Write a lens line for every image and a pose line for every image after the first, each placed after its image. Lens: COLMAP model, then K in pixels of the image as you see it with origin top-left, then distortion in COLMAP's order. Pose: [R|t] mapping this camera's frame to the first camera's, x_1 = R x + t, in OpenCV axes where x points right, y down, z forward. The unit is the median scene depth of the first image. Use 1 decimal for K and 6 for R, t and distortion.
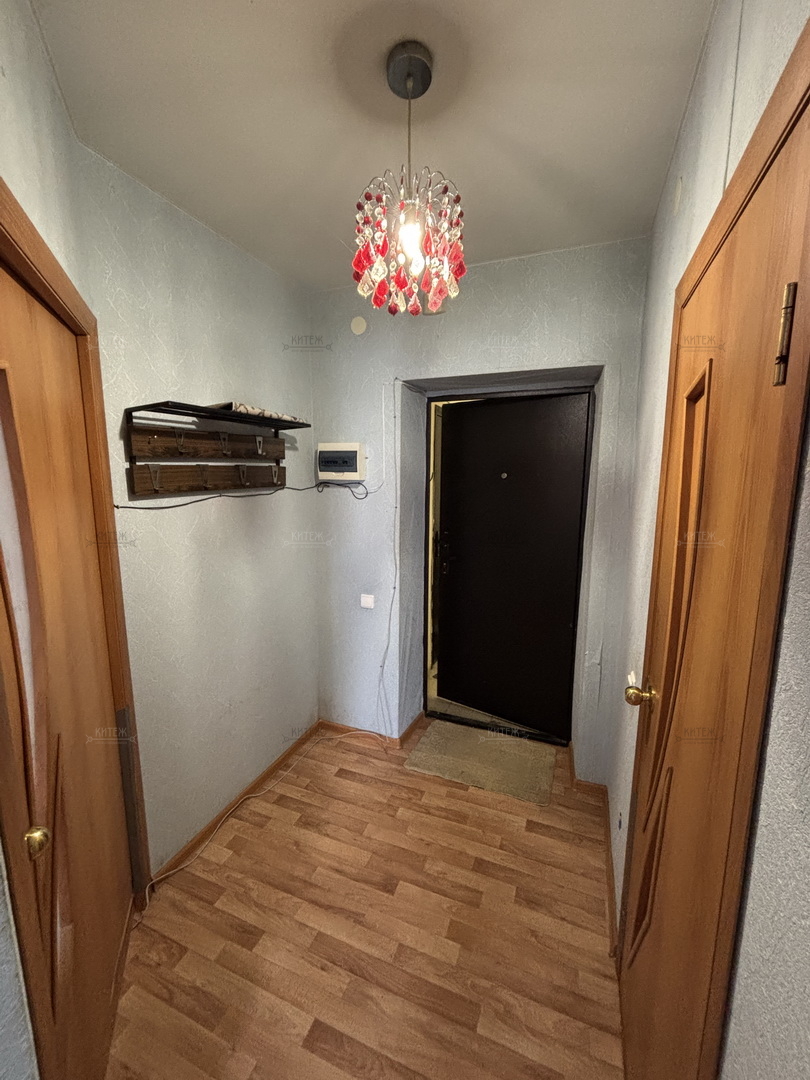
lens RADIAL K [[439.9, 0, 406.8], [0, 439.9, 535.1], [0, 0, 1]] dist [0.005443, -0.001033]
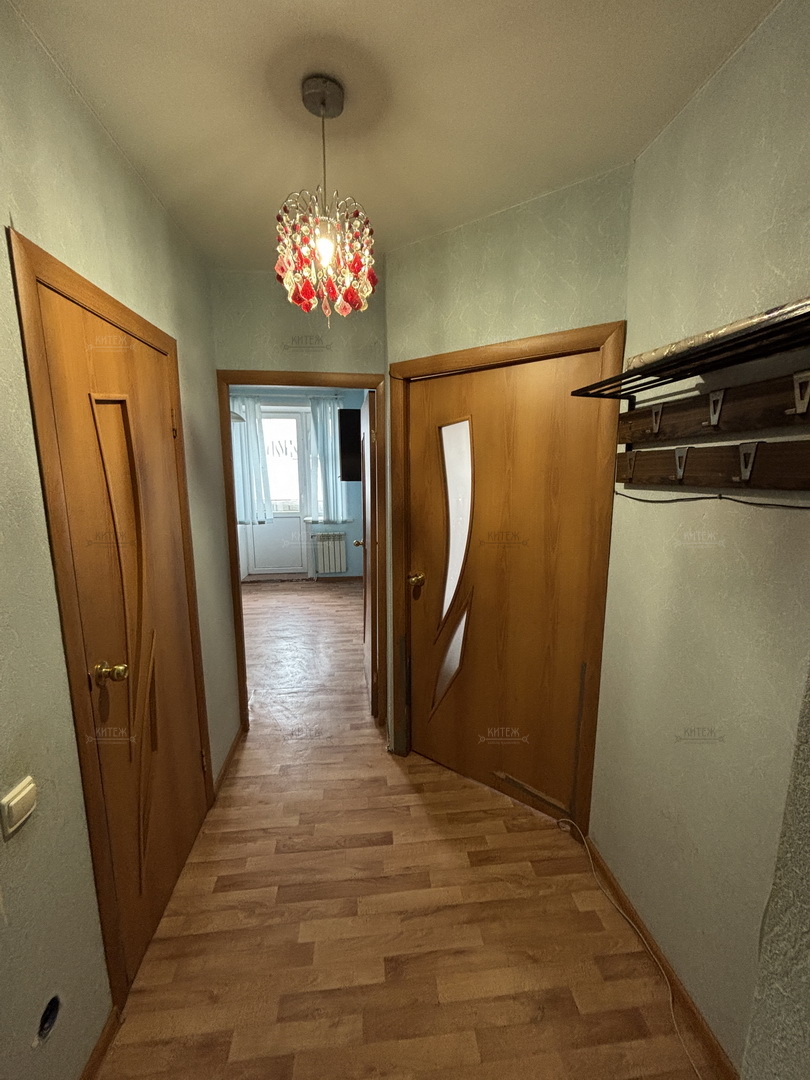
lens RADIAL K [[439.9, 0, 405.8], [0, 439.9, 542.5], [0, 0, 1]] dist [0.005443, -0.001033]
pose [[-0.884645, 0.073213, -0.460481, 0.264554], [-0.072628, 0.953904, 0.291191, -0.197073], [0.460573, 0.291045, -0.838549, 1.494767]]
